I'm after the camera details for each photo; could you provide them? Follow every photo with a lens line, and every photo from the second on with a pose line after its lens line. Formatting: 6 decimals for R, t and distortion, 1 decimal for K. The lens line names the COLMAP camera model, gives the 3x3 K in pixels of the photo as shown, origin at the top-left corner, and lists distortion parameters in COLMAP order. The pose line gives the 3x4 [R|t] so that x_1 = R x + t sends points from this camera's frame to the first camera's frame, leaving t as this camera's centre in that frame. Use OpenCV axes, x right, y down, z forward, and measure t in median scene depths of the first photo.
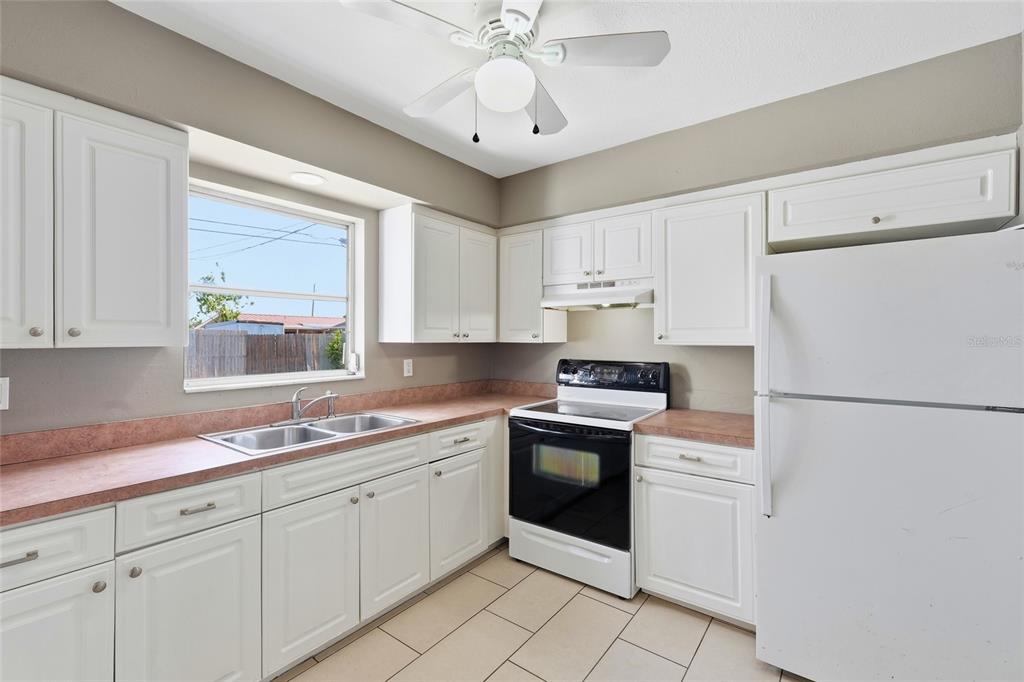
lens RADIAL K [[451.1, 0, 515.4], [0, 451.1, 340.5], [0, 0, 1]] dist [0.001860, -0.000363]
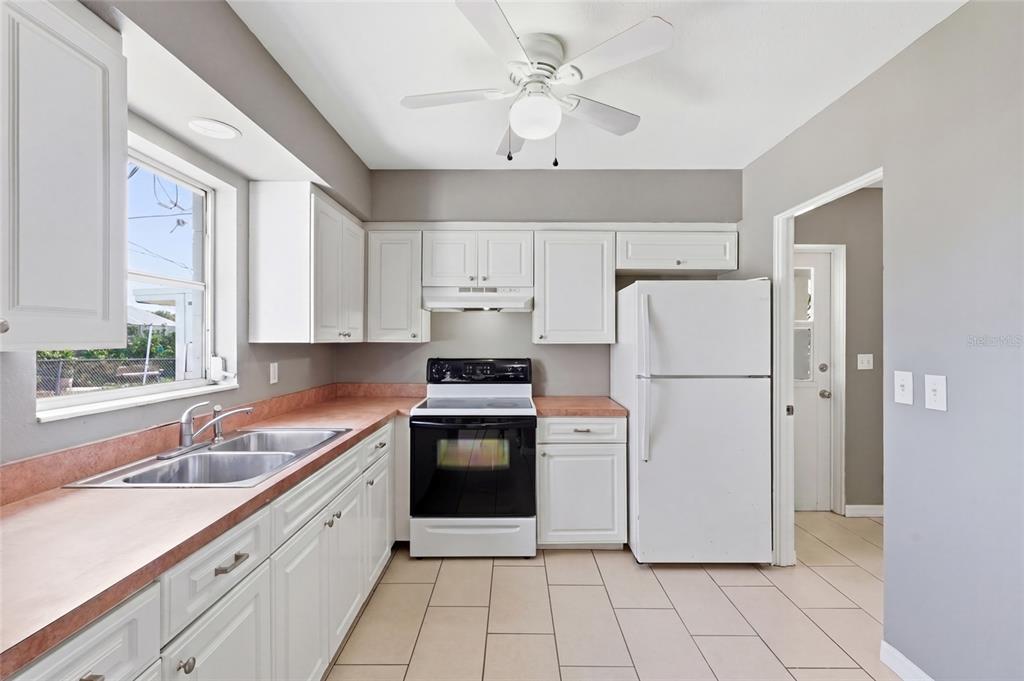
lens RADIAL K [[451.1, 0, 519.2], [0, 451.1, 340.9], [0, 0, 1]] dist [0.001860, -0.000363]
pose [[0.798275, -0.002493, 0.602287, -0.457162], [0.002341, 0.999997, 0.001037, 0.001372], [-0.602288, 0.000582, 0.798279, 0.065887]]
